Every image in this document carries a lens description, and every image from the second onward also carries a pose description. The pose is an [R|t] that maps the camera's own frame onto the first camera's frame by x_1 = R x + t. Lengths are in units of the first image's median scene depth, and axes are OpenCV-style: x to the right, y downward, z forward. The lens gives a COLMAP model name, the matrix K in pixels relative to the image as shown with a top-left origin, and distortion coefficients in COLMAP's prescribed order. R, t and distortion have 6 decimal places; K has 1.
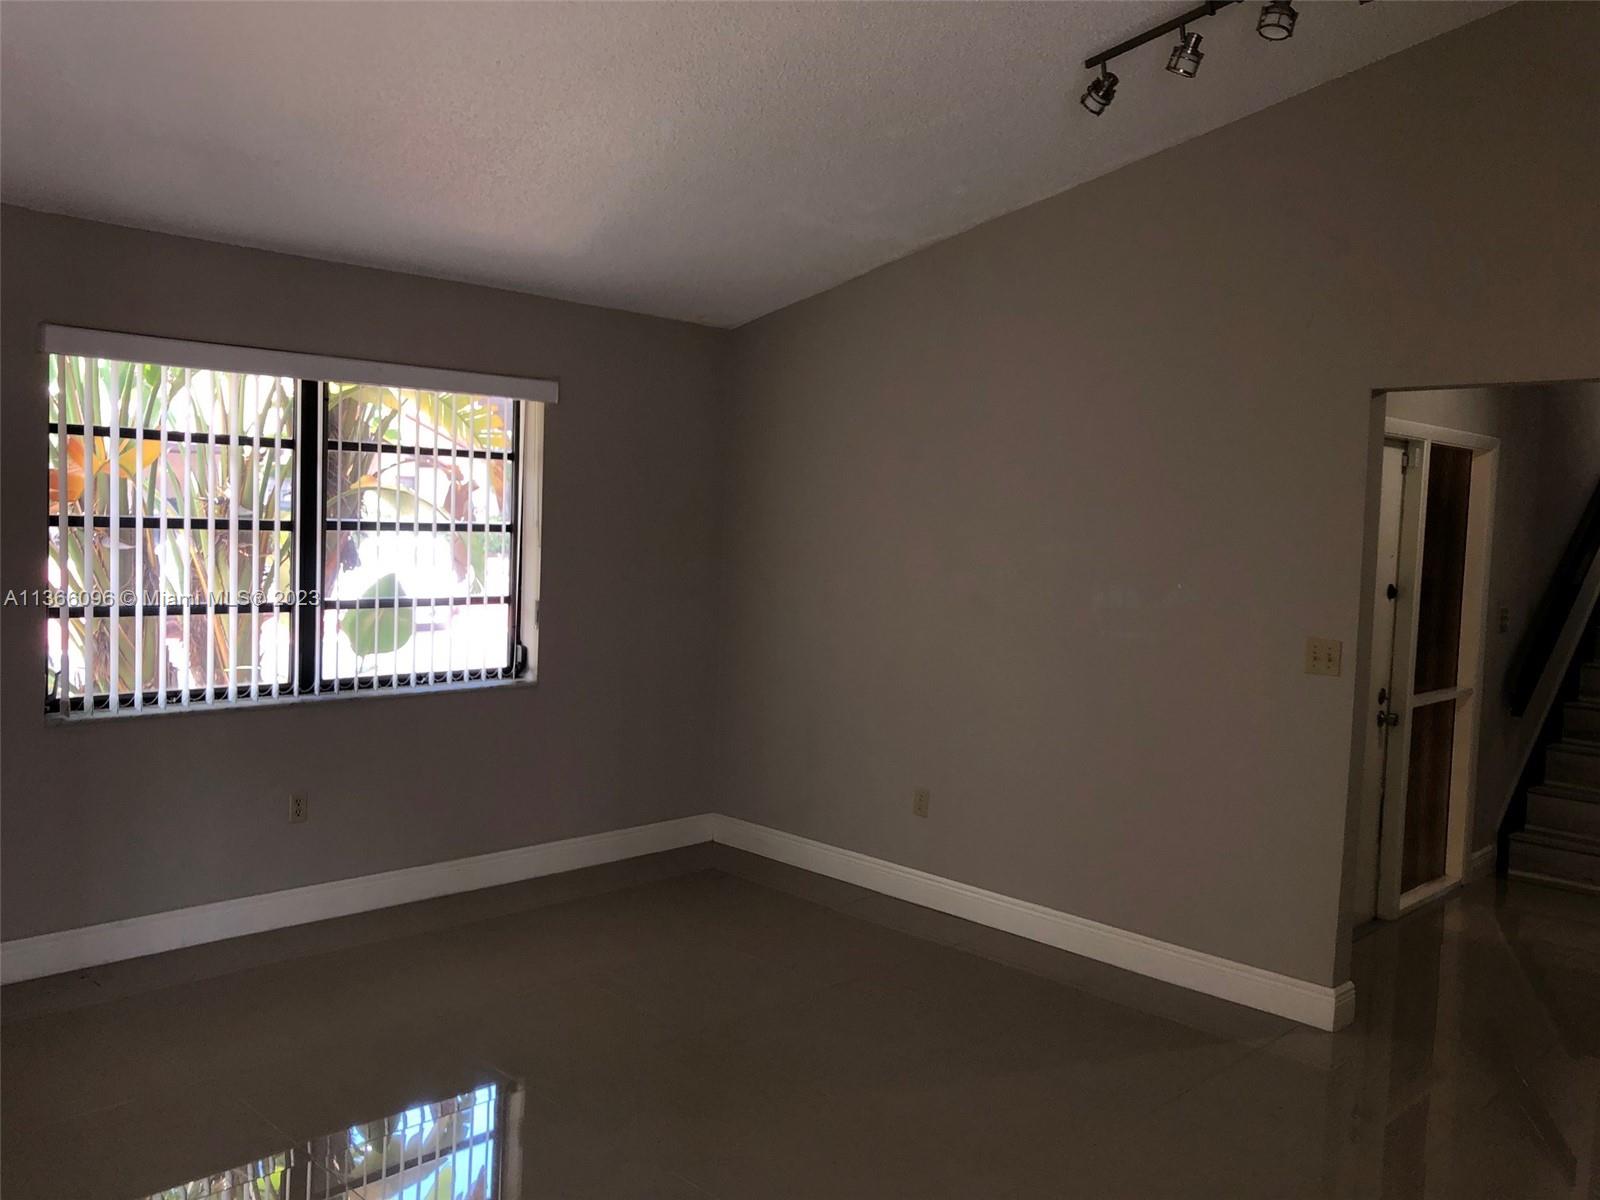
lens RADIAL K [[1302.0, 0, 800.0], [0, 1302.0, 600.0], [0, 0, 1]] dist [0.007159, 0.006248]
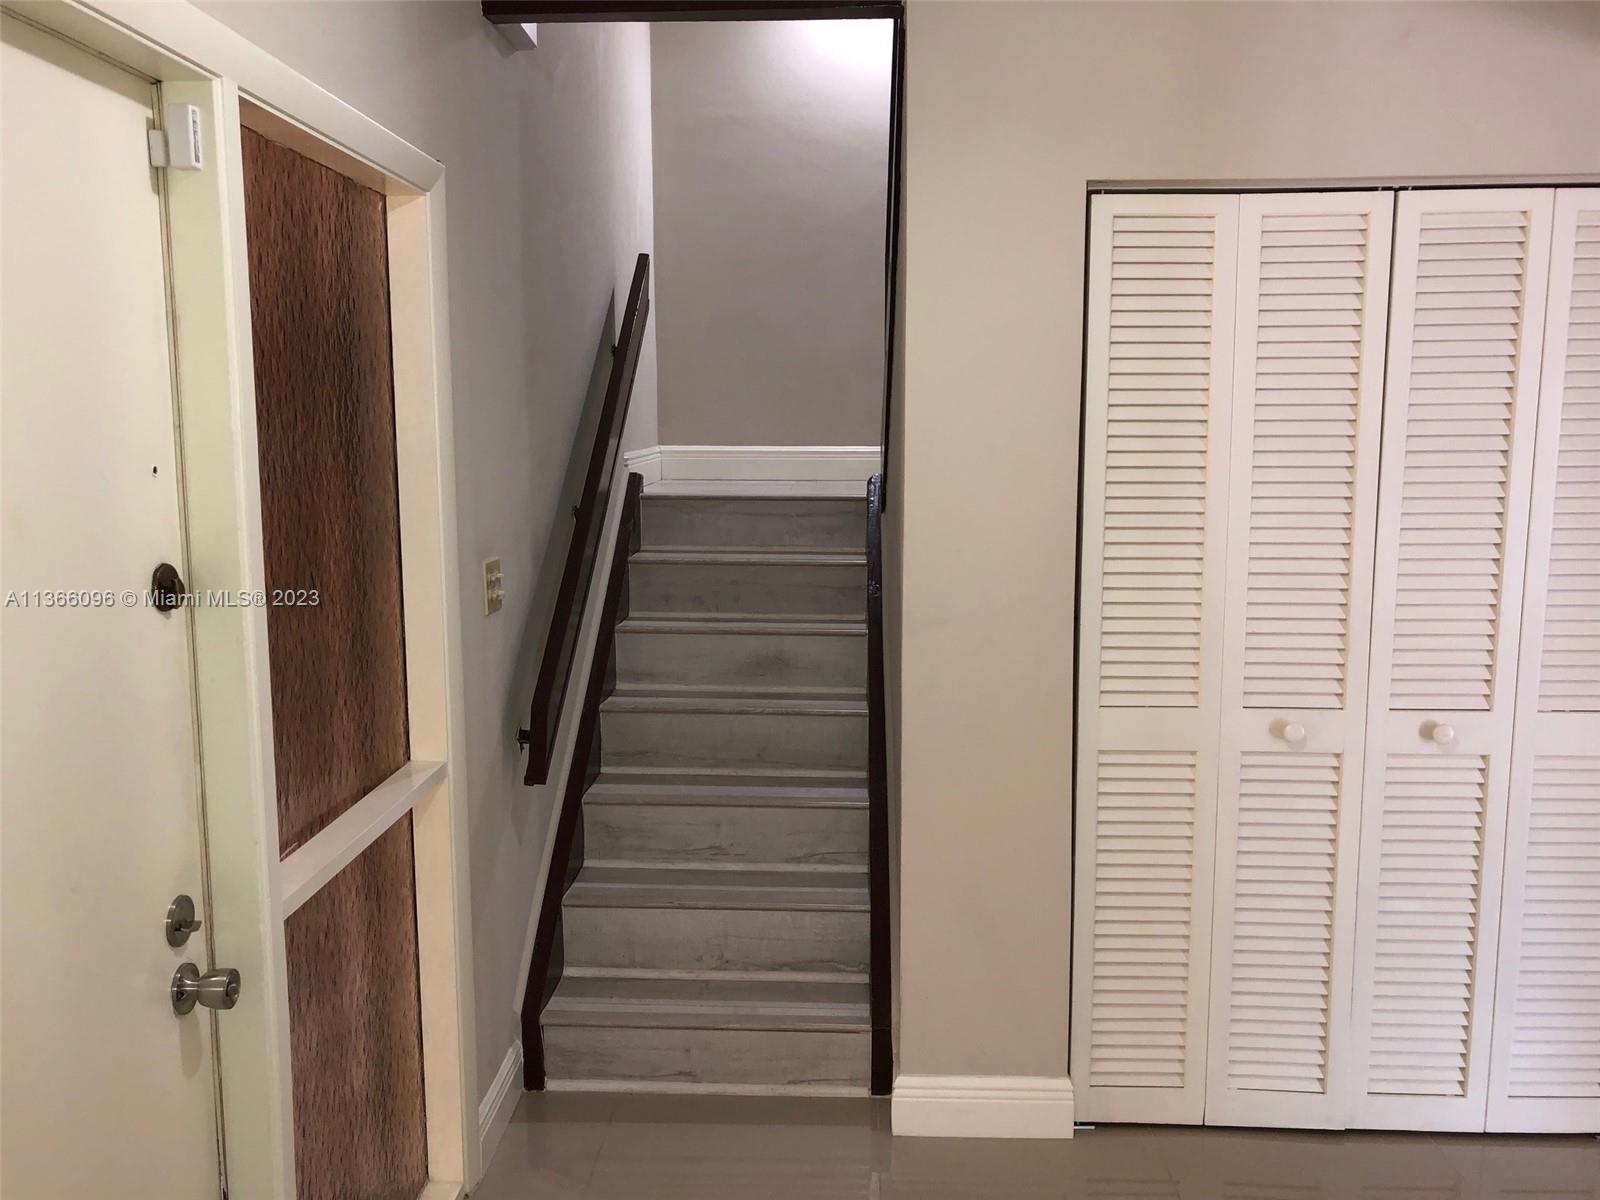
lens RADIAL K [[1302.0, 0, 800.0], [0, 1302.0, 600.0], [0, 0, 1]] dist [0.007159, 0.006248]
pose [[0.735823, -0.119179, 0.666604, 0.341357], [0.067750, 0.992408, 0.102643, -0.024102], [-0.673776, -0.030365, 0.738311, 0.642755]]
